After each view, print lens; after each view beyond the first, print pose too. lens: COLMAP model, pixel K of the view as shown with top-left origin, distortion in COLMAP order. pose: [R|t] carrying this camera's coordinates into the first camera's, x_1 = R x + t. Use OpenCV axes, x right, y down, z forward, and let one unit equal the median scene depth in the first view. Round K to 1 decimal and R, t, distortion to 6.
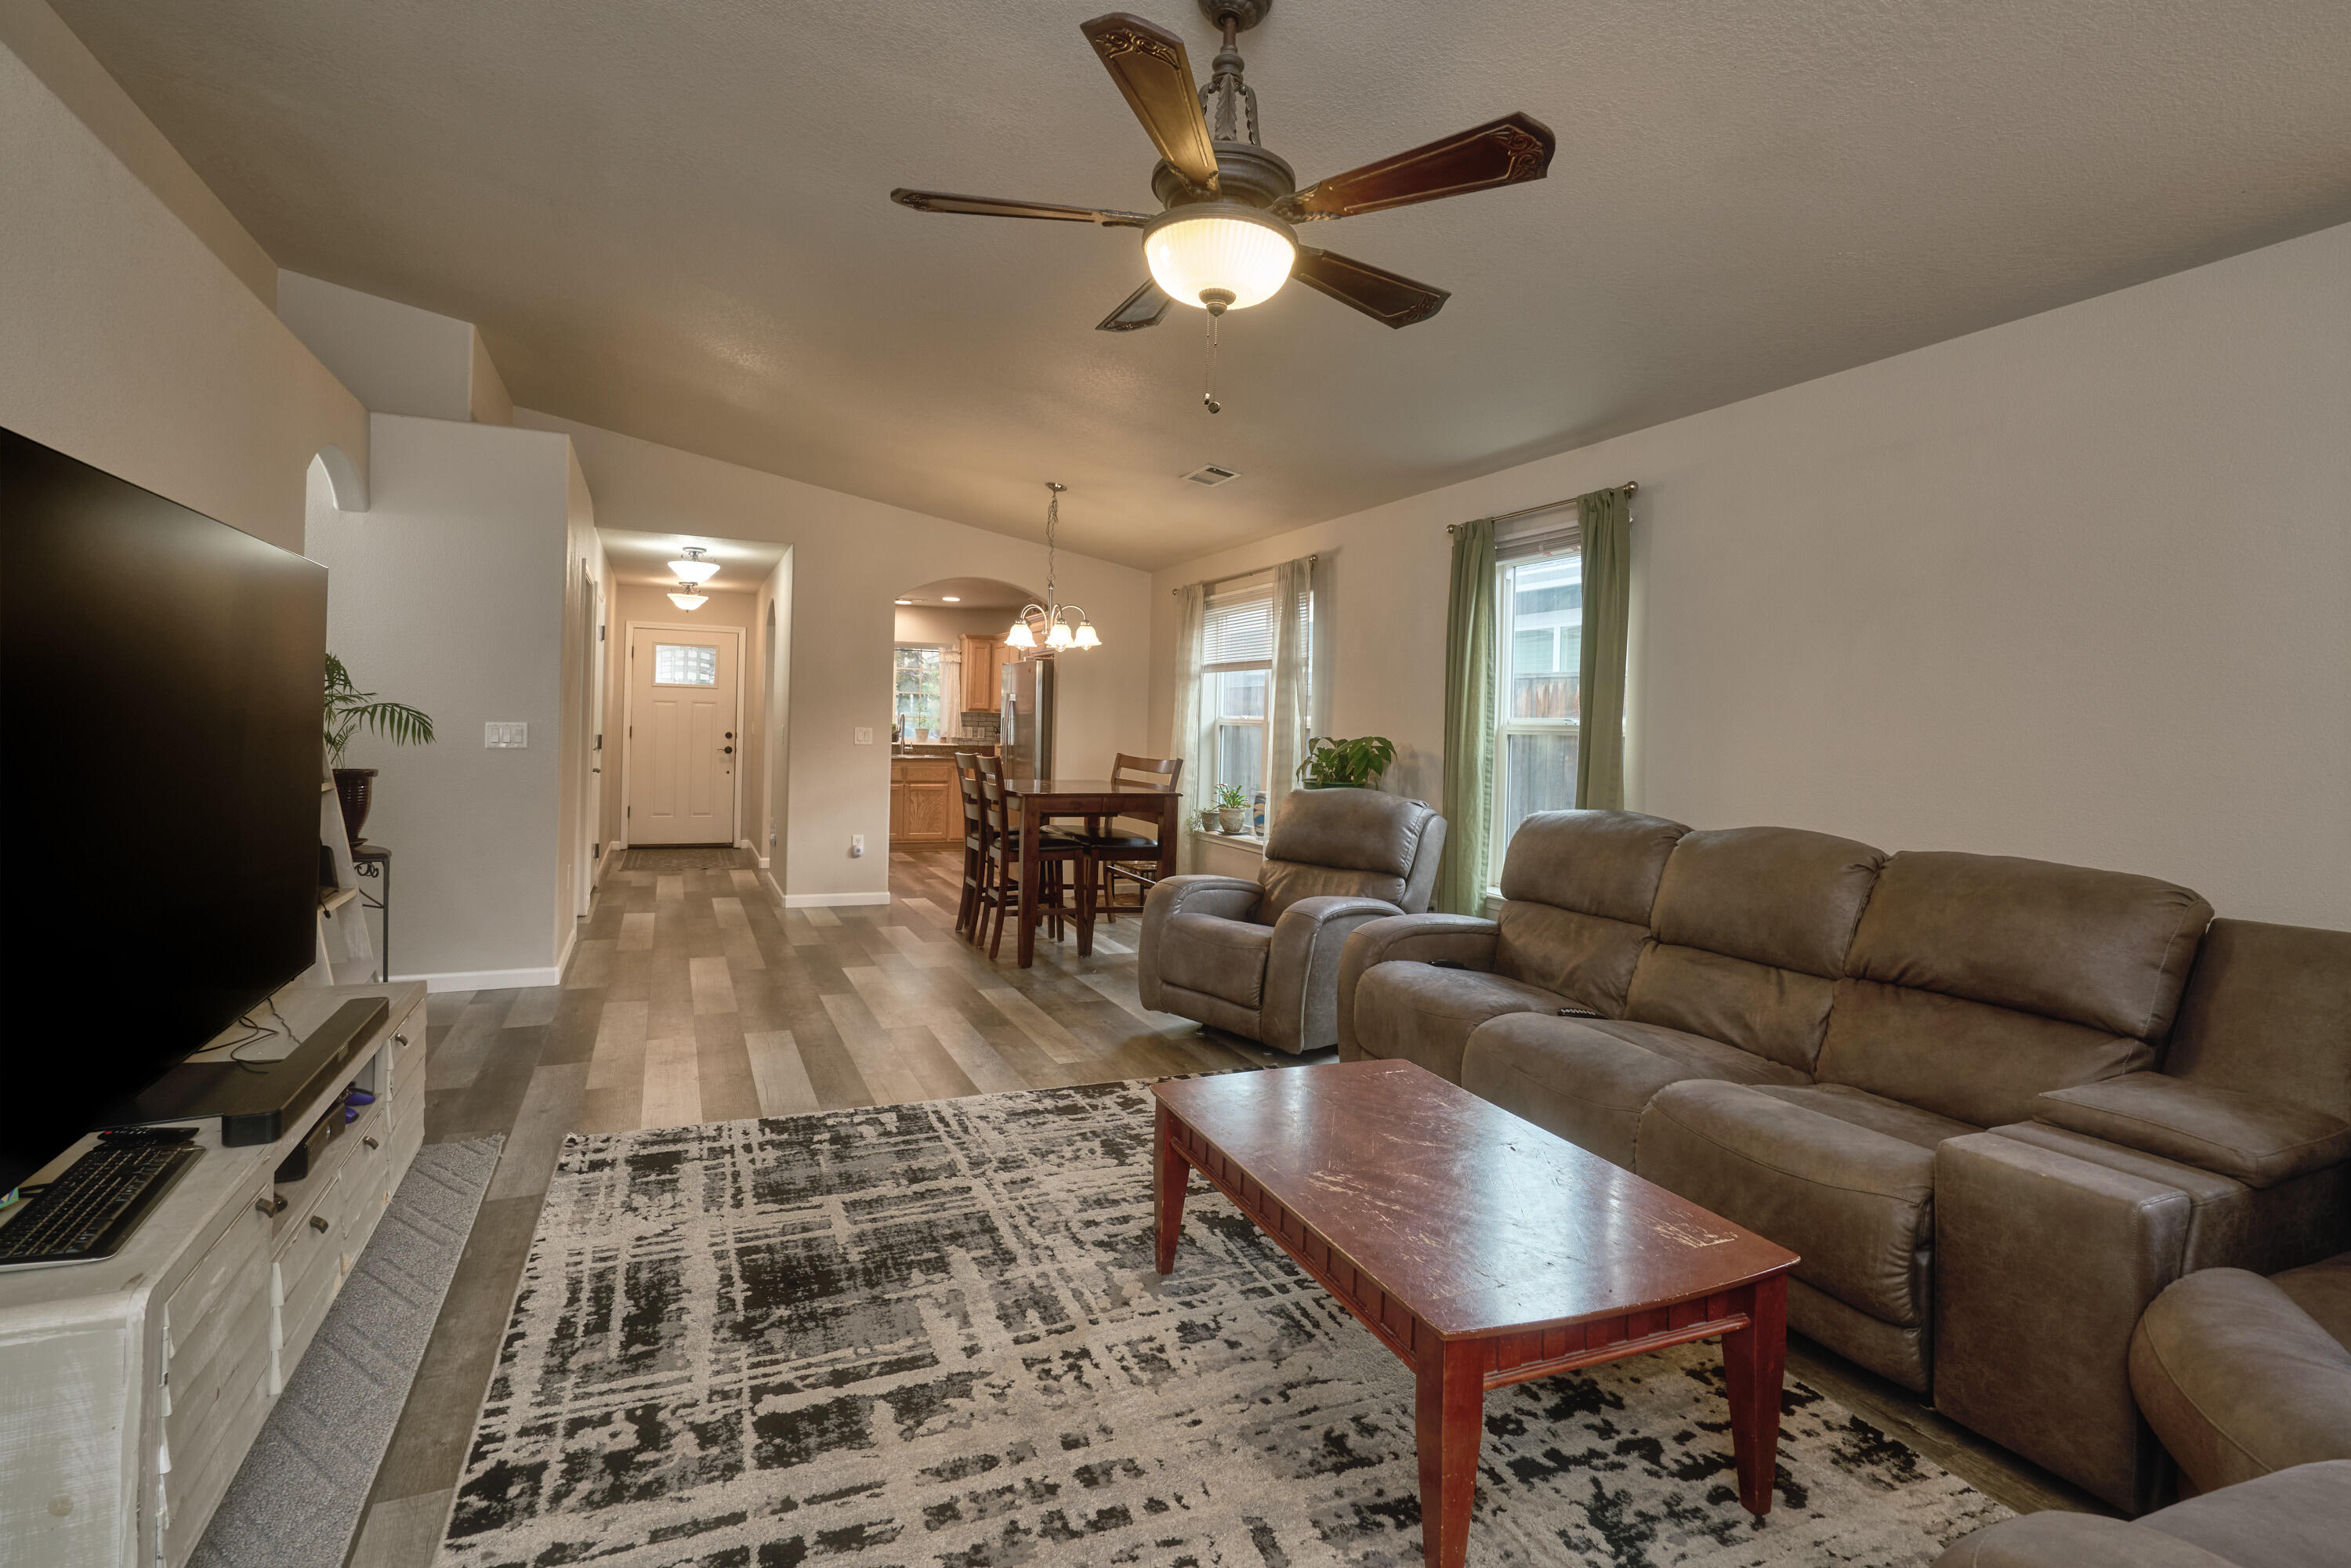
lens RADIAL K [[1093.0, 0, 1147.2], [0, 1093.0, 722.9], [0, 0, 1]] dist [-0.001730, 0.000160]
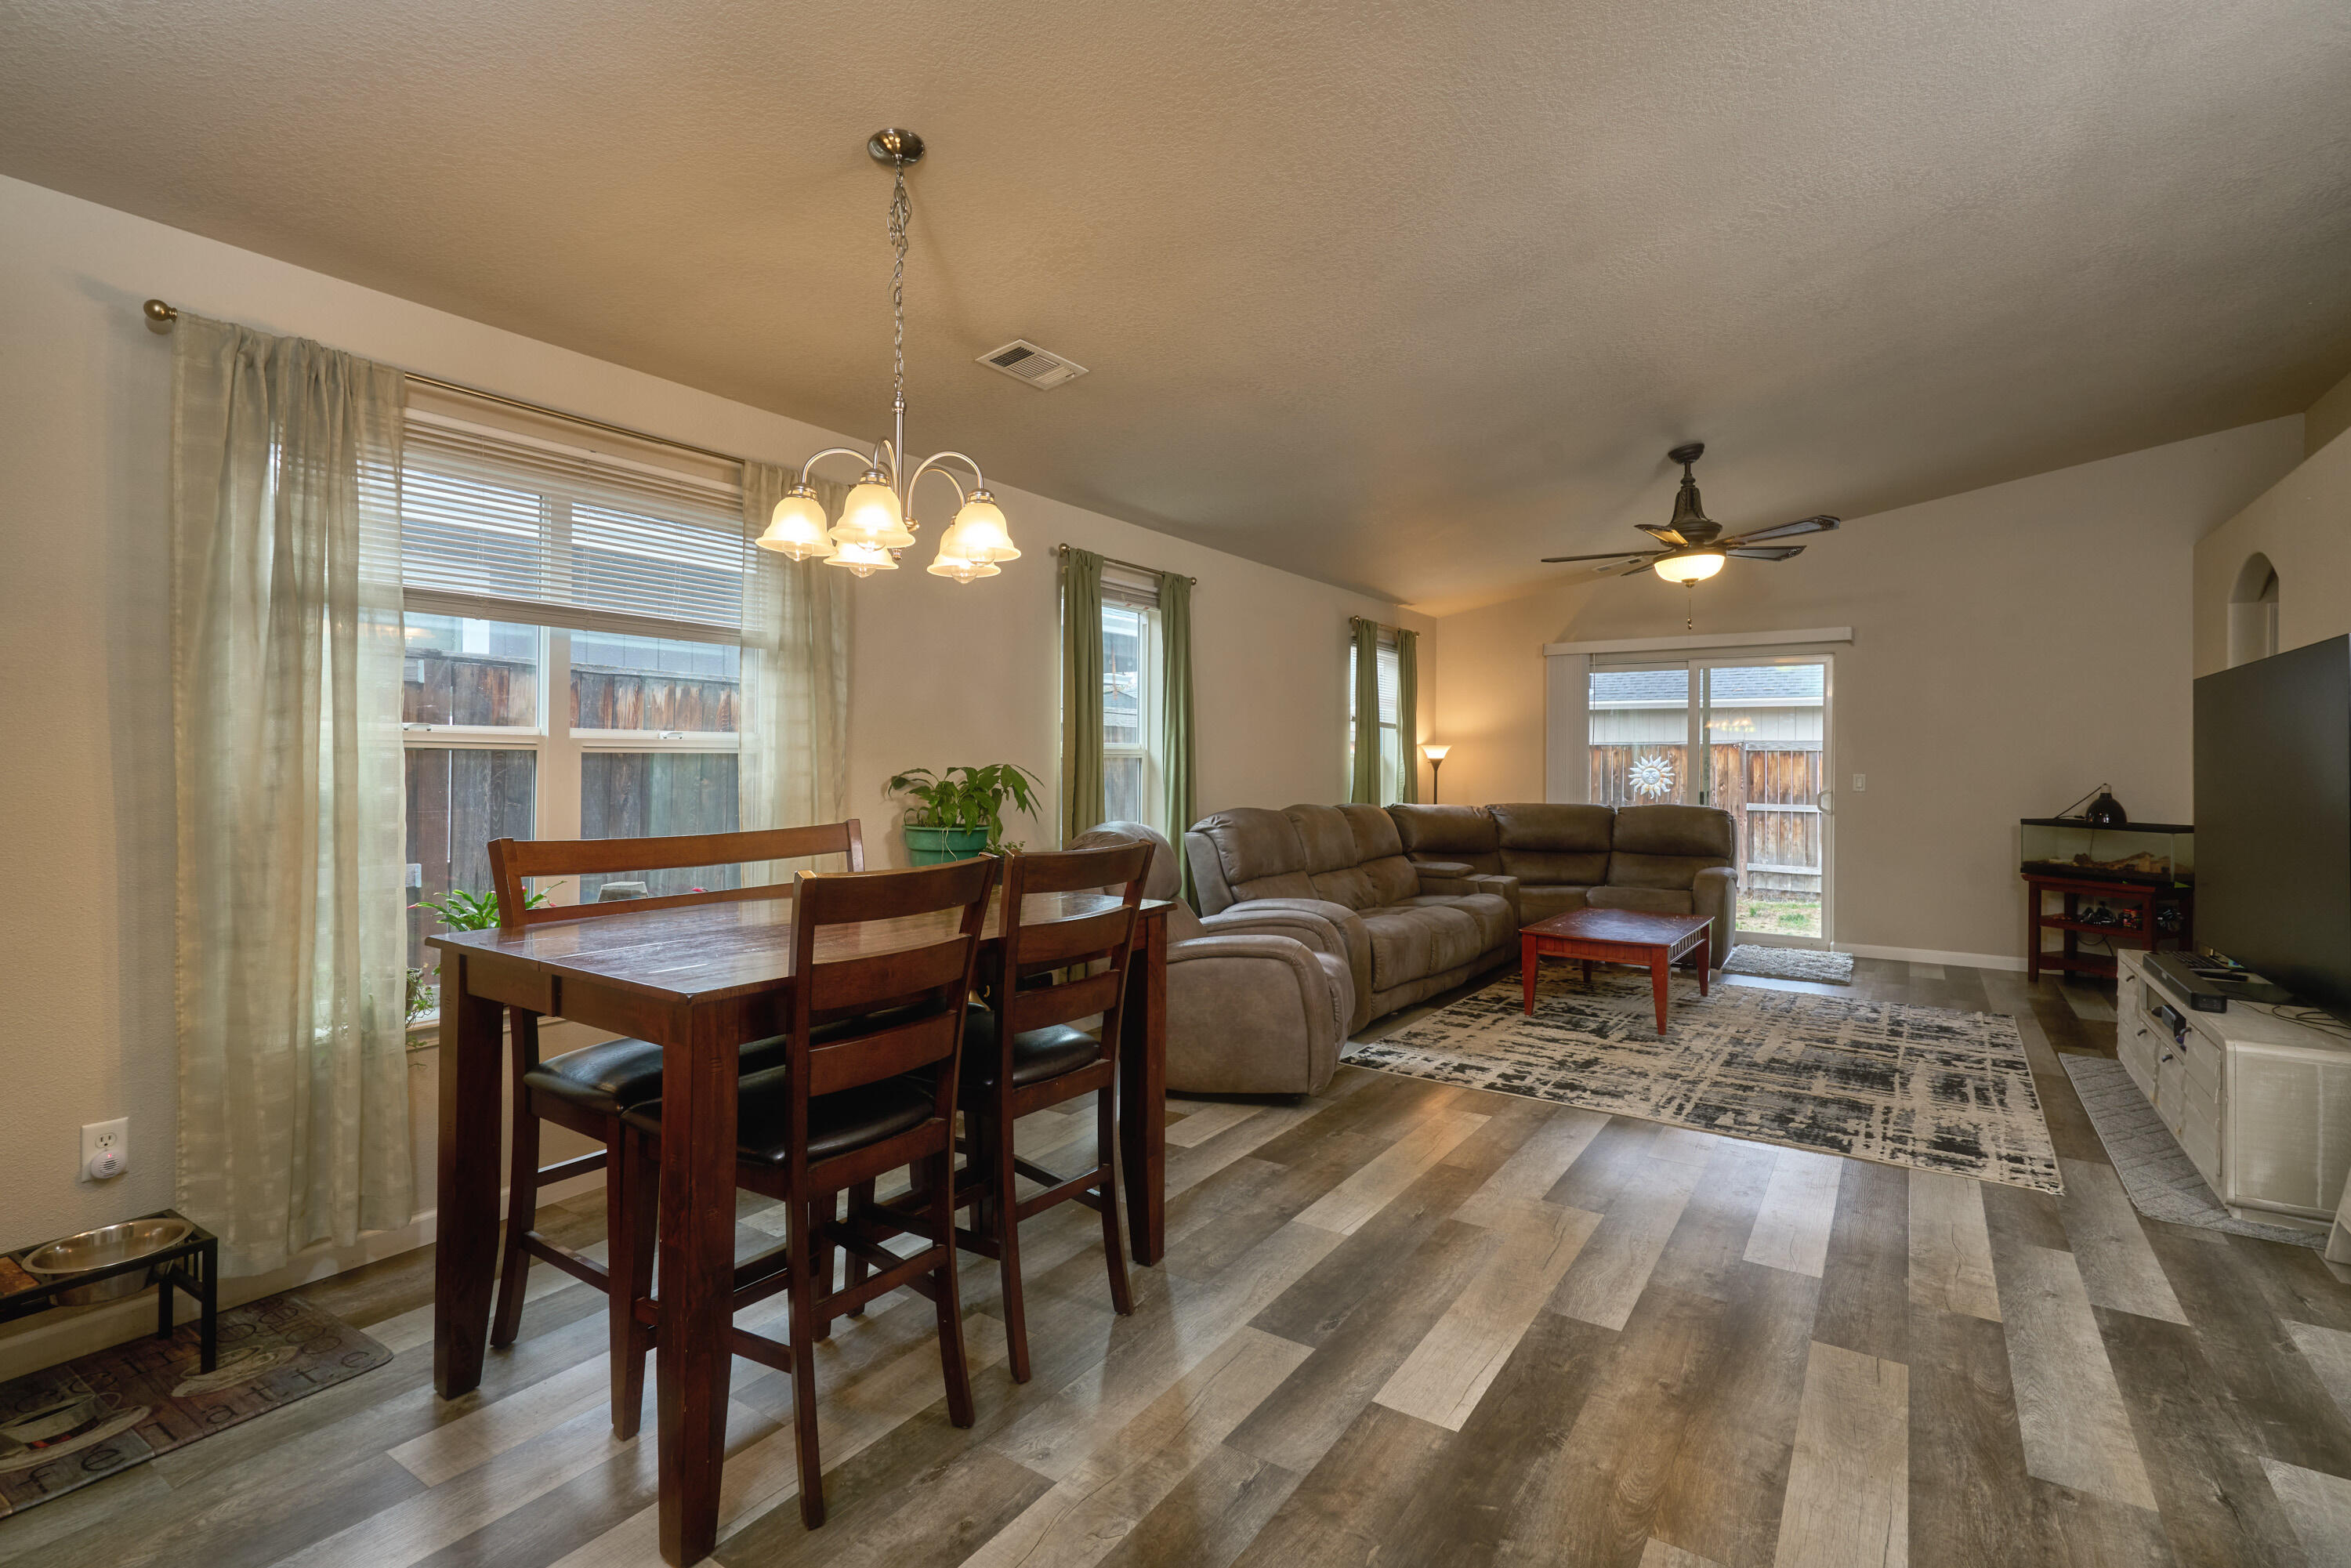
lens RADIAL K [[1093.0, 0, 1171.1], [0, 1093.0, 758.9], [0, 0, 1]] dist [-0.001730, 0.000160]
pose [[-0.533686, -0.030782, 0.845122, -0.911648], [-0.023354, 0.999493, 0.021657, -0.020322], [-0.845360, -0.008179, -0.534134, 2.186000]]
